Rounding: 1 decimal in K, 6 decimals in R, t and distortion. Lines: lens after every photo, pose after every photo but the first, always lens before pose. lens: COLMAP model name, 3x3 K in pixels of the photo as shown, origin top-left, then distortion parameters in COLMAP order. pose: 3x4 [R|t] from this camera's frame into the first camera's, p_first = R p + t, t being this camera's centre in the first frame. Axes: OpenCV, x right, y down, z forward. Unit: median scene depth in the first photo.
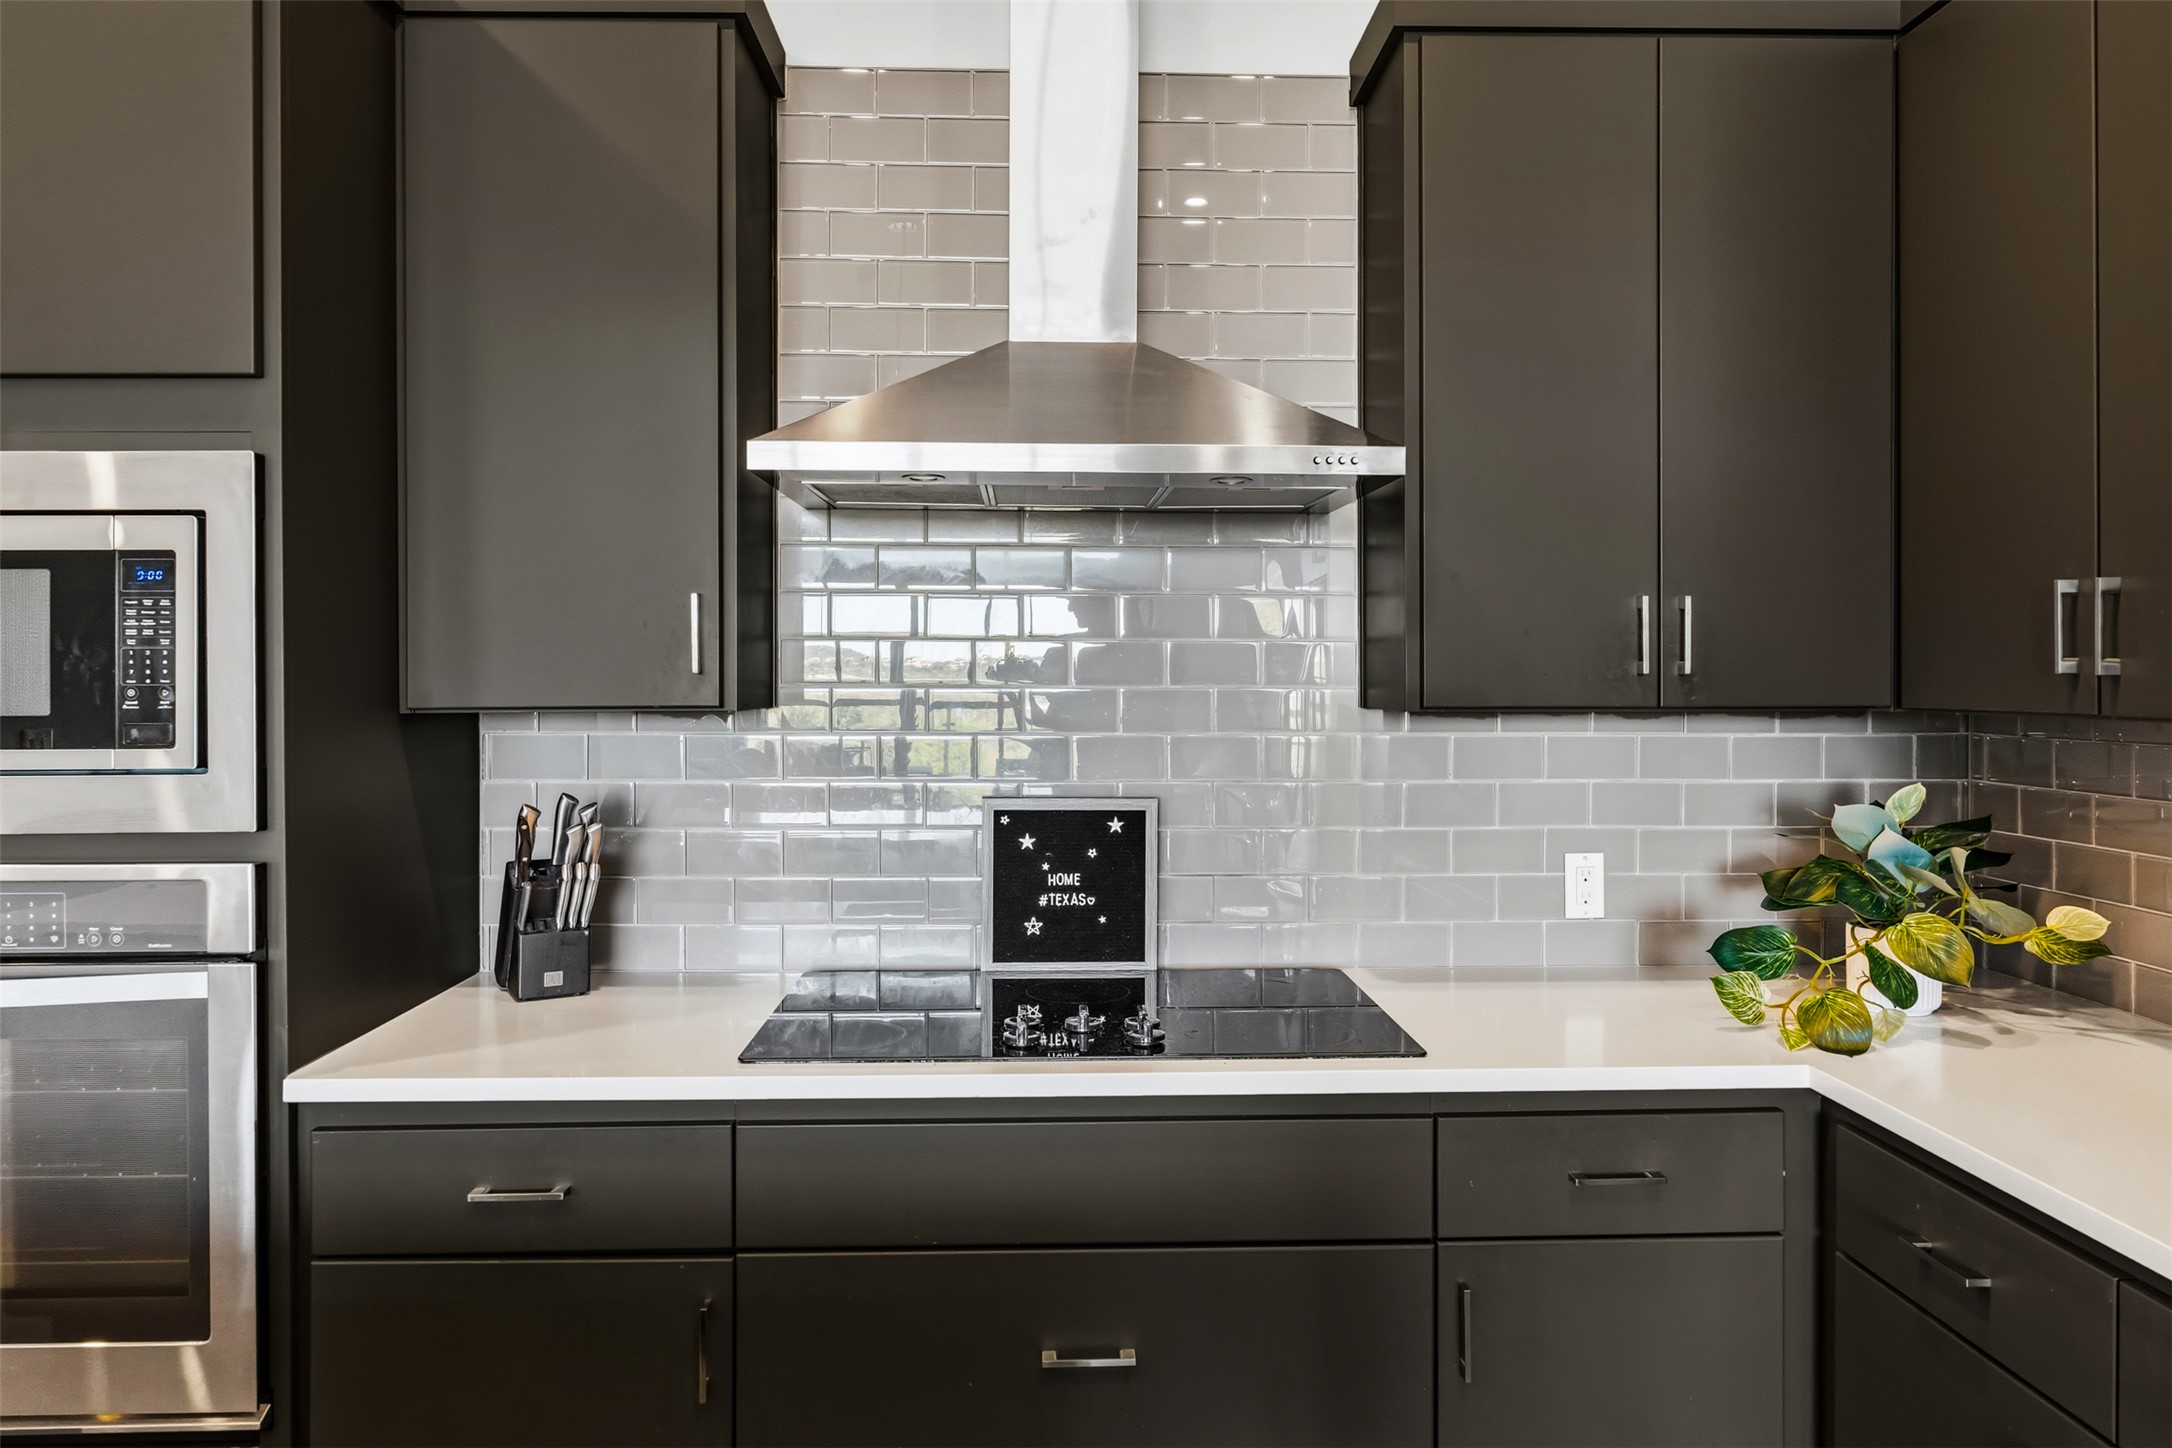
lens RADIAL K [[1411.7, 0, 1092.1], [0, 1411.7, 676.3], [0, 0, 1]] dist [-0.008634, 0.000674]
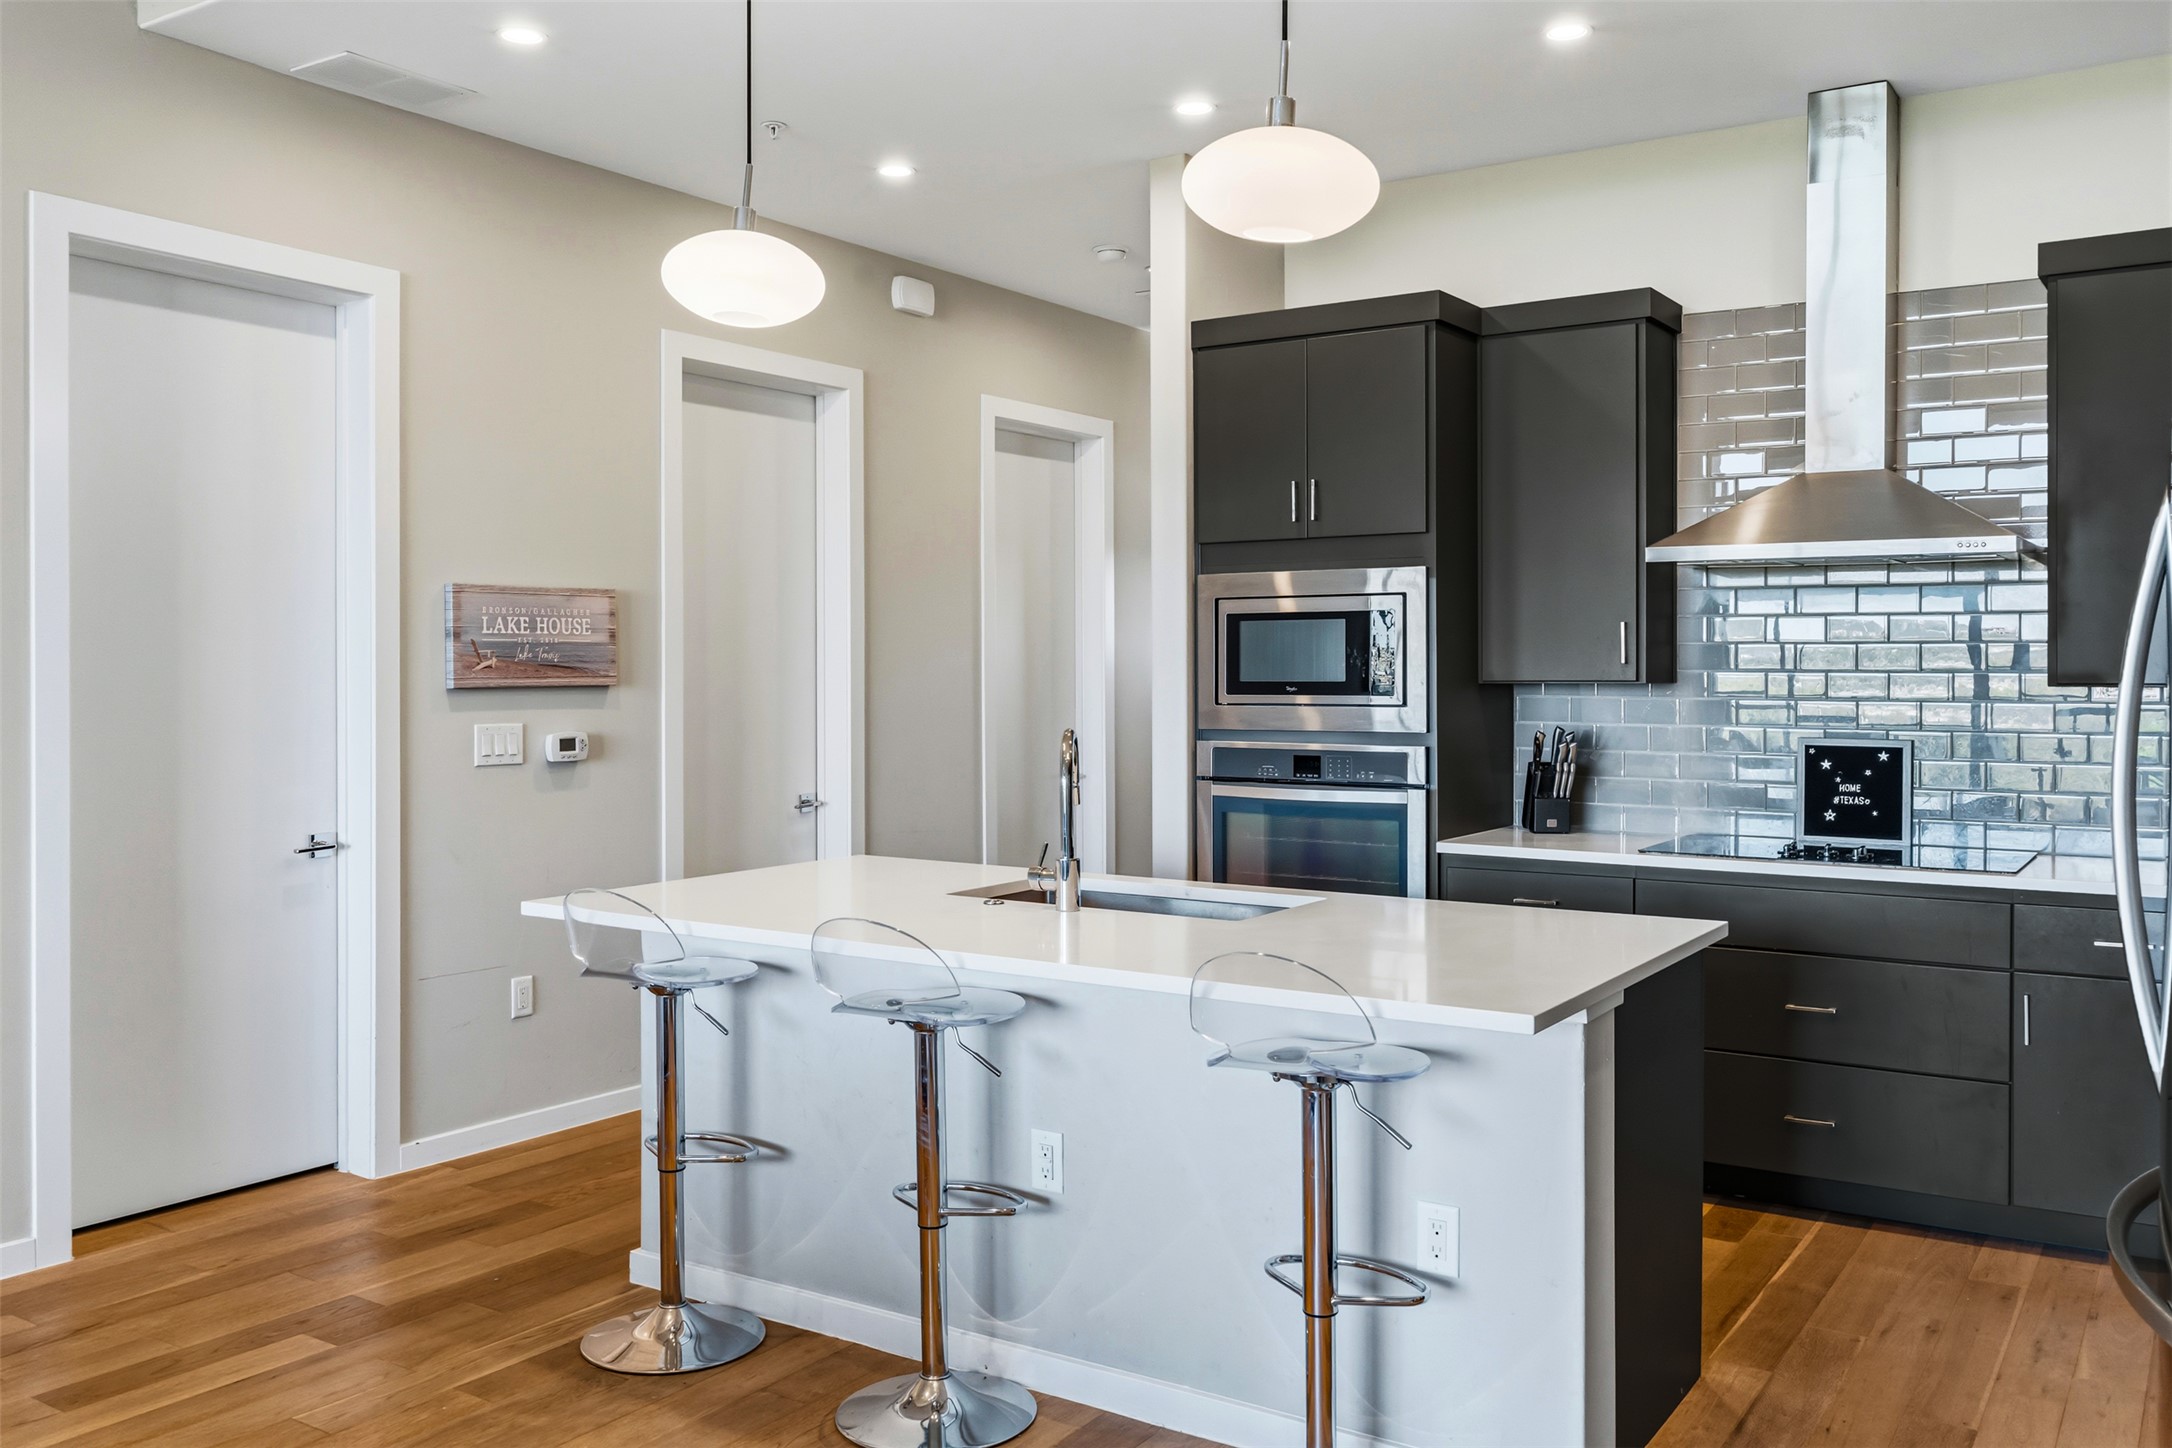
lens RADIAL K [[1754.7, 0, 1084.9], [0, 1754.7, 678.3], [0, 0, 1]] dist [-0.006632, -0.010254]
pose [[0.811025, 0.003201, -0.585002, 0.483572], [-0.002789, 0.999995, 0.001606, 0.015202], [0.585004, 0.000329, 0.811030, -1.269895]]
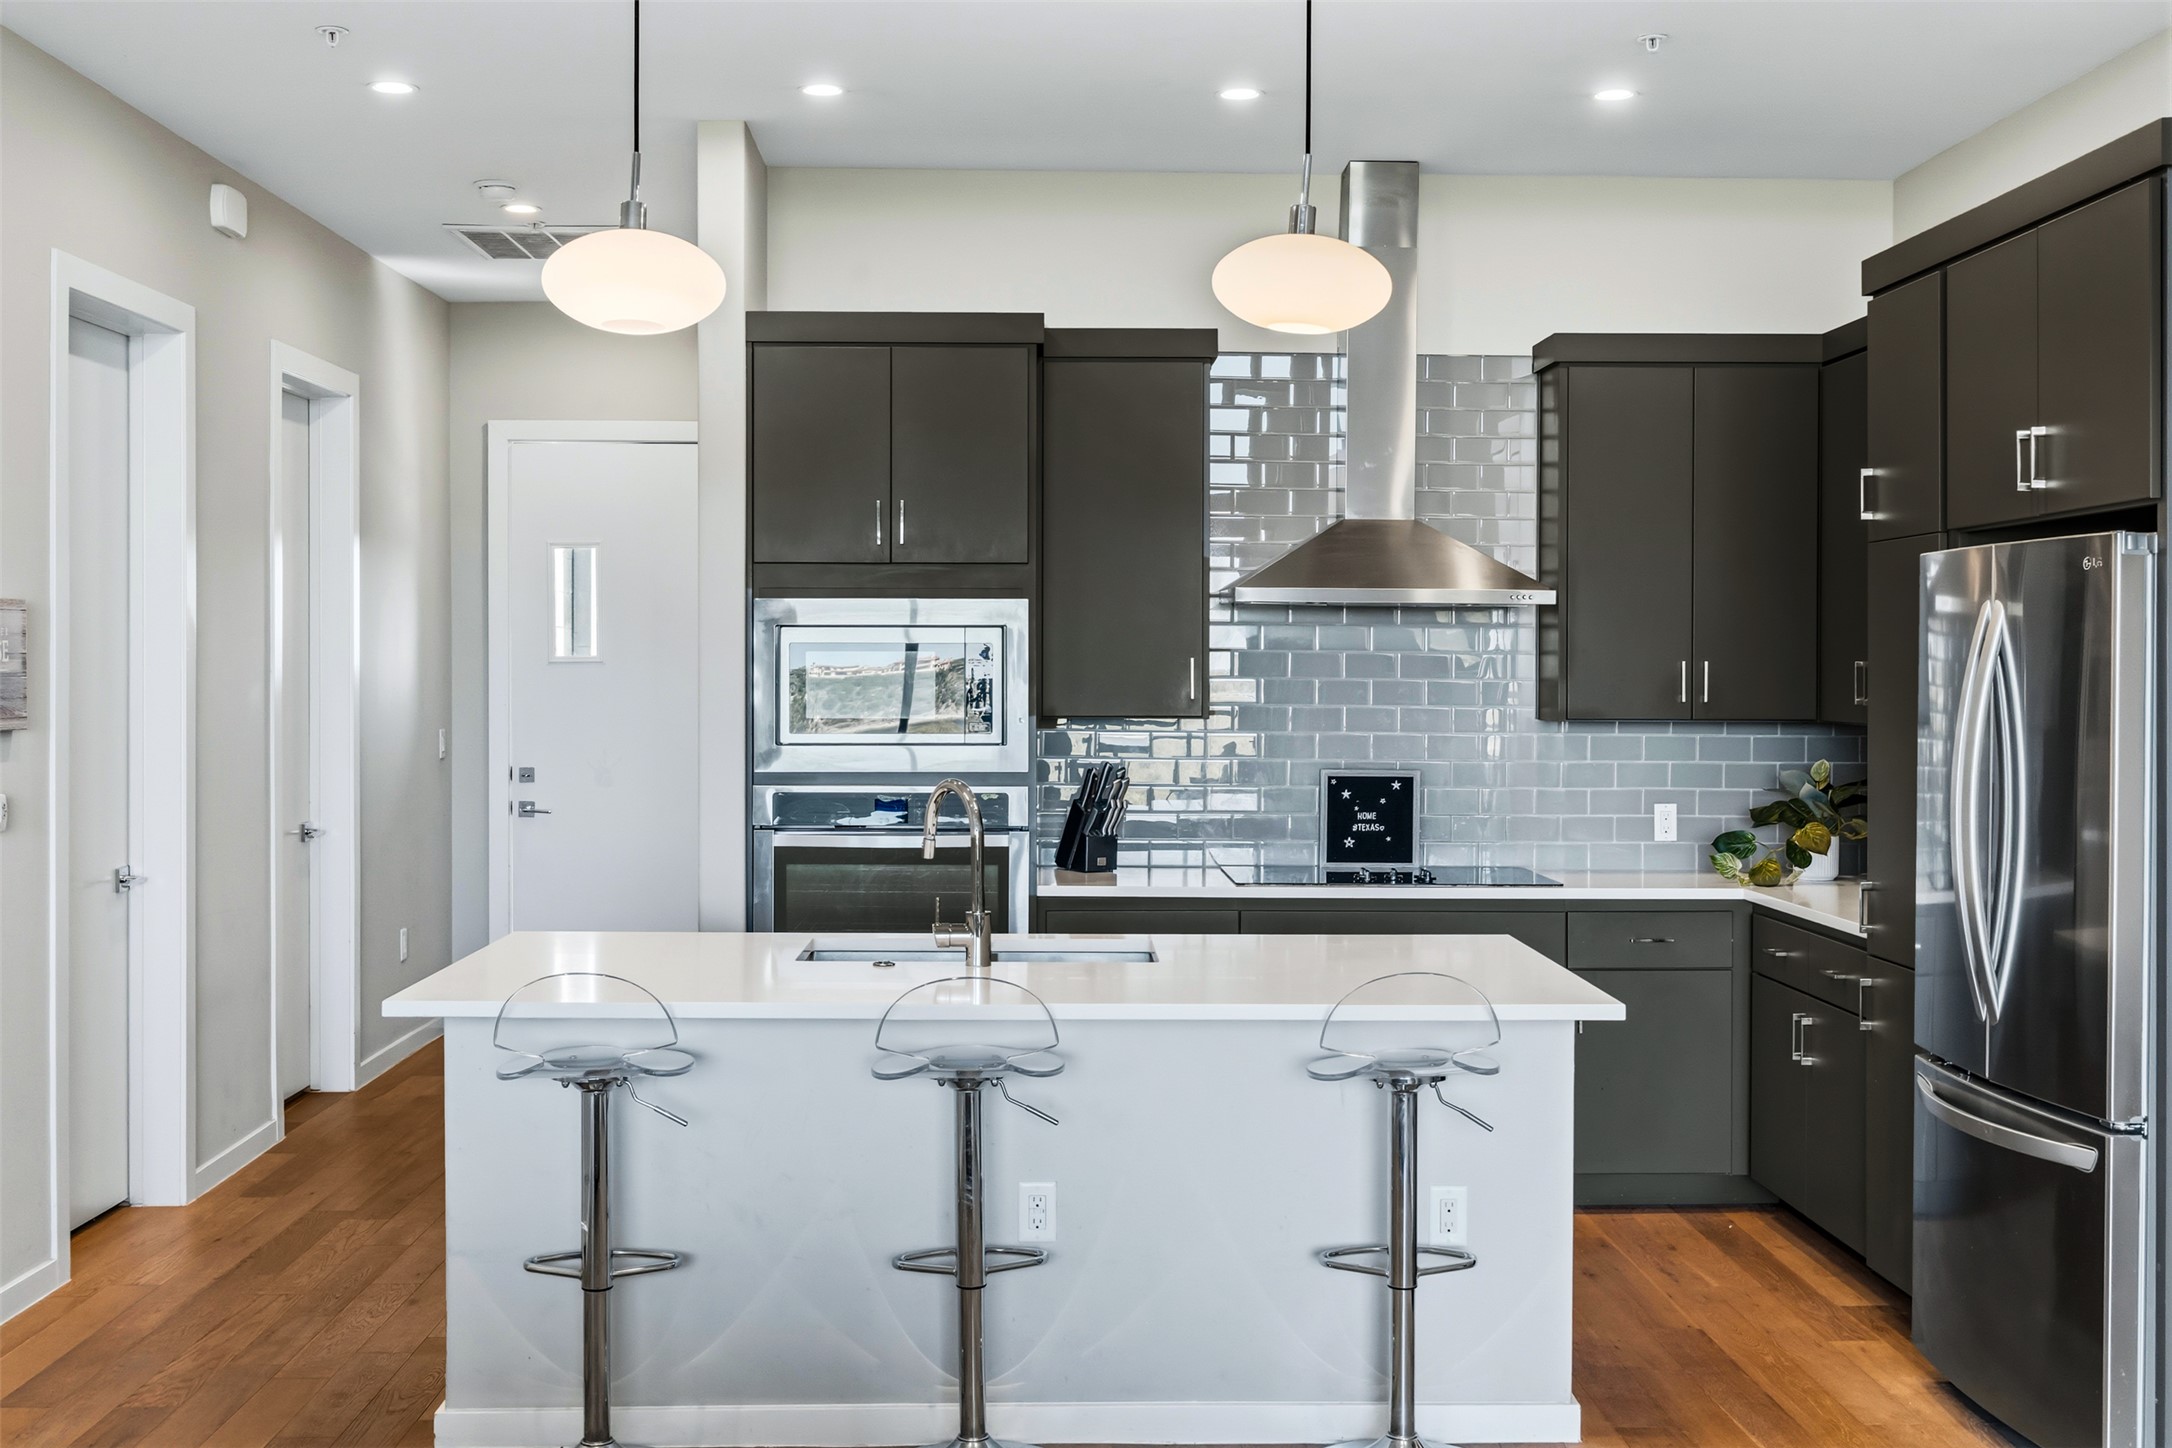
lens RADIAL K [[2412.4, 0, 1078.6], [0, 2412.4, 674.3], [0, 0, 1]] dist [0.000545, 0.000000]
pose [[0.999876, 0.005249, -0.014852, -0.357400], [-0.005266, 0.999986, -0.001091, -0.029436], [0.014846, 0.001169, 0.999889, -2.147014]]
